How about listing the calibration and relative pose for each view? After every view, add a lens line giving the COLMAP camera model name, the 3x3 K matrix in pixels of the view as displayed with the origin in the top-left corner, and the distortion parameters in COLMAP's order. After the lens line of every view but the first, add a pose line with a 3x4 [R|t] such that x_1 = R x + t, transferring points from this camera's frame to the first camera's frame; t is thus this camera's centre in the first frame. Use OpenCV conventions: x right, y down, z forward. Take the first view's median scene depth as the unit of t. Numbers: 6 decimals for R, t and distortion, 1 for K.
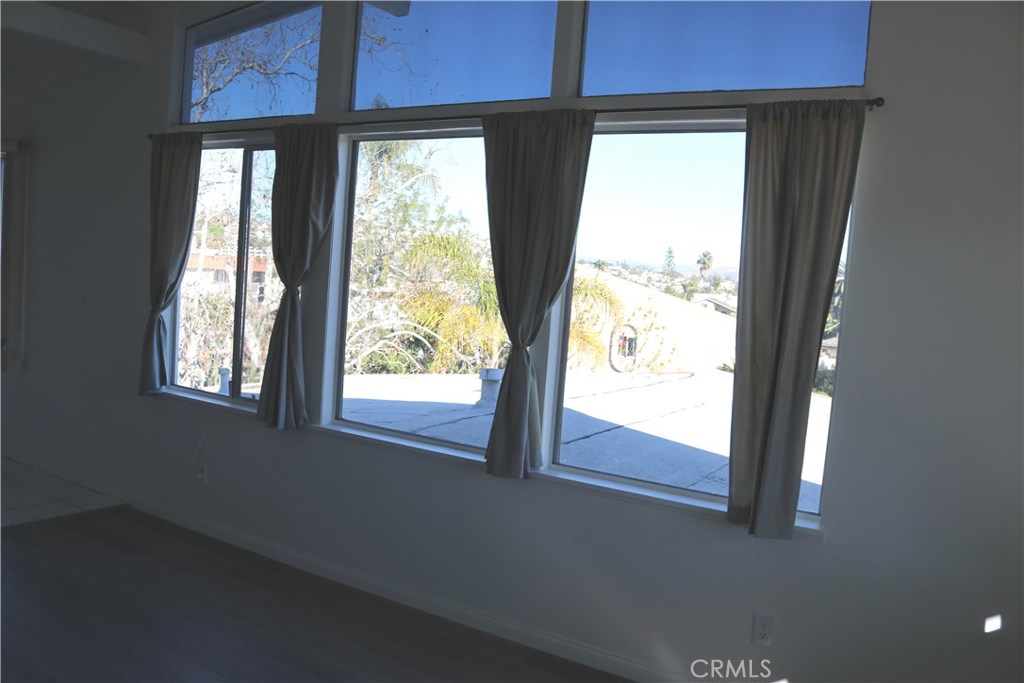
lens RADIAL K [[853.7, 0, 513.2], [0, 853.7, 352.5], [0, 0, 1]] dist [-0.155381, 0.129102]
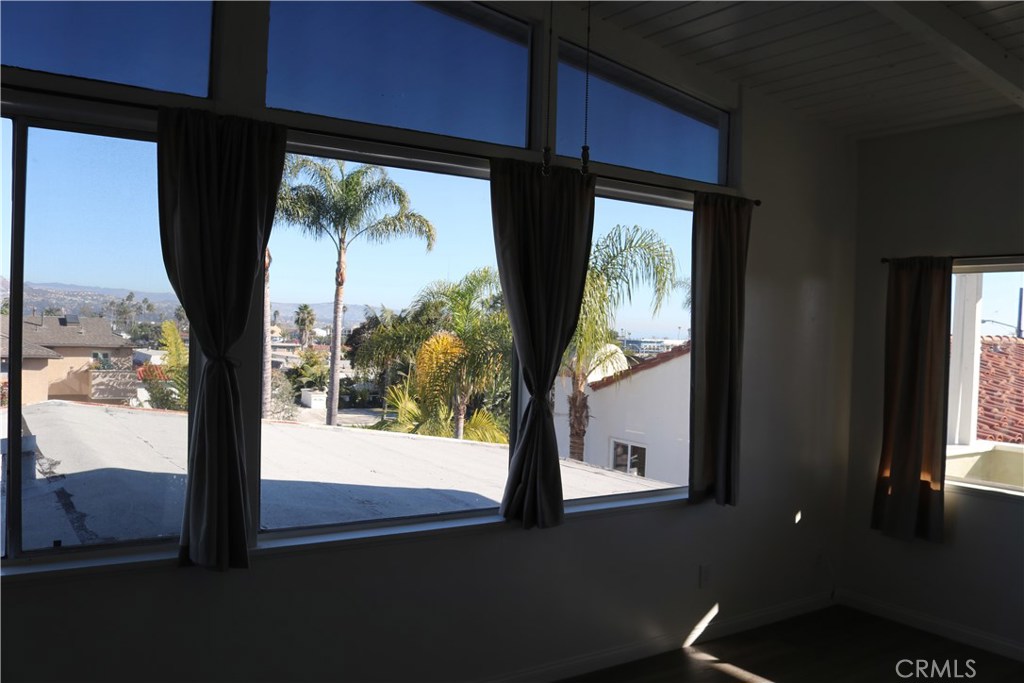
lens RADIAL K [[853.7, 0, 513.2], [0, 853.7, 352.5], [0, 0, 1]] dist [-0.155381, 0.129102]
pose [[0.410220, -0.089902, 0.907545, -0.969739], [0.073782, 0.995139, 0.065228, -0.134467], [-0.908997, 0.040202, 0.414859, 0.641725]]
